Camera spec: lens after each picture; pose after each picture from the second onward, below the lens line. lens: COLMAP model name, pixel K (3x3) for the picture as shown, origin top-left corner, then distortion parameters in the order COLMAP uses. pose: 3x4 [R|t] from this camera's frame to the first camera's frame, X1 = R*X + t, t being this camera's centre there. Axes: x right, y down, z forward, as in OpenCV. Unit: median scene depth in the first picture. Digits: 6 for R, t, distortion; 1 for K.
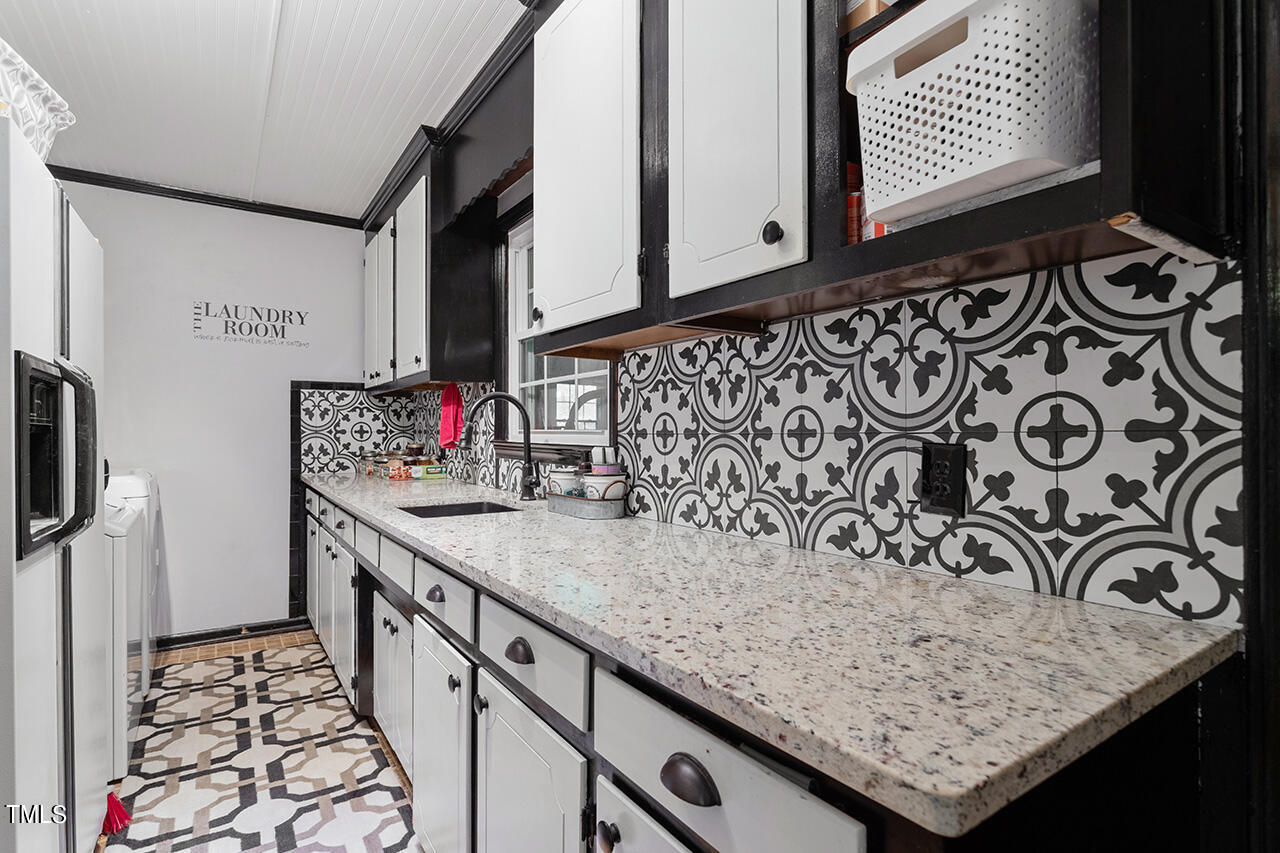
lens RADIAL K [[636.3, 0, 638.1], [0, 636.3, 425.0], [0, 0, 1]] dist [-0.013355, 0.000950]
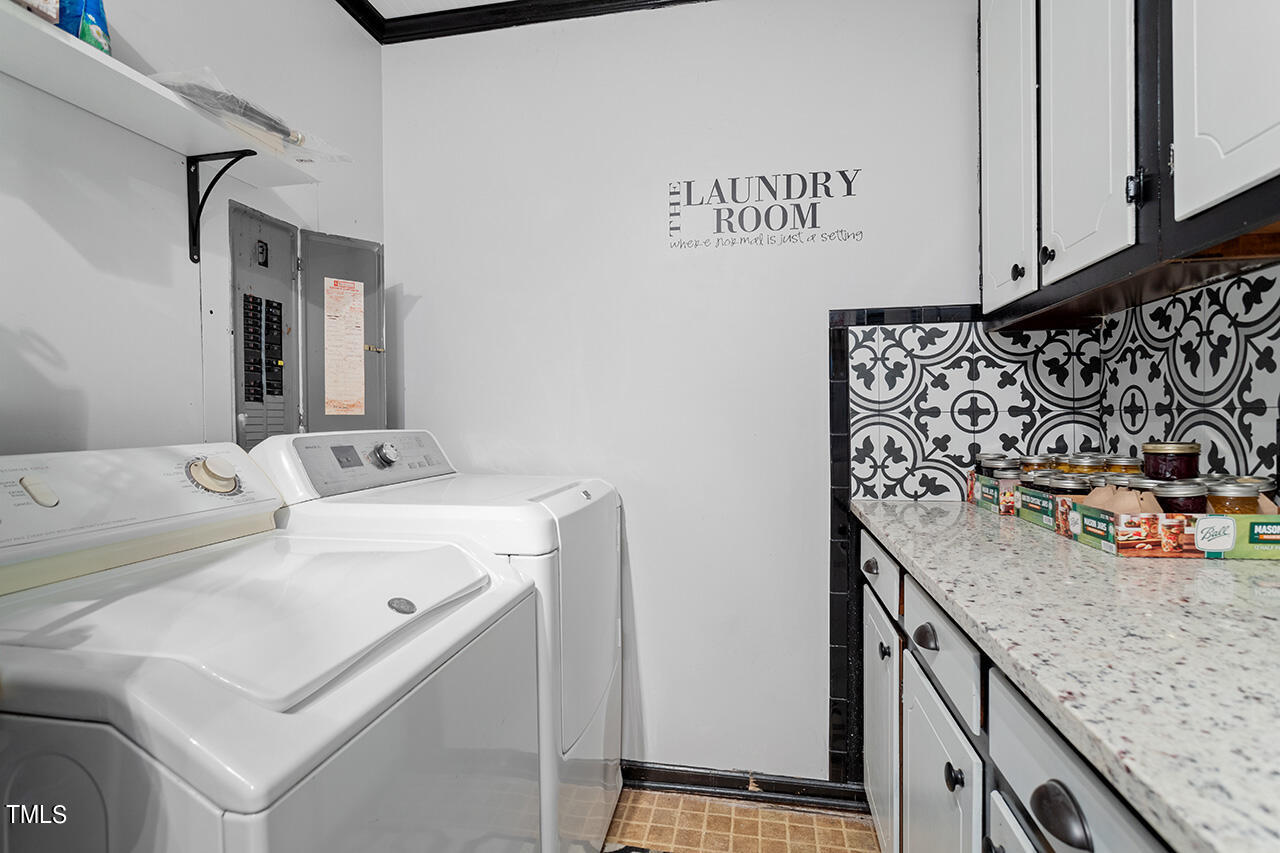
lens RADIAL K [[636.3, 0, 638.2], [0, 636.3, 424.7], [0, 0, 1]] dist [-0.013355, 0.000950]
pose [[0.710958, -0.001729, -0.703232, -0.298257], [0.013216, 0.999853, 0.010903, 0.012242], [0.703110, -0.017046, 0.710877, 0.527507]]
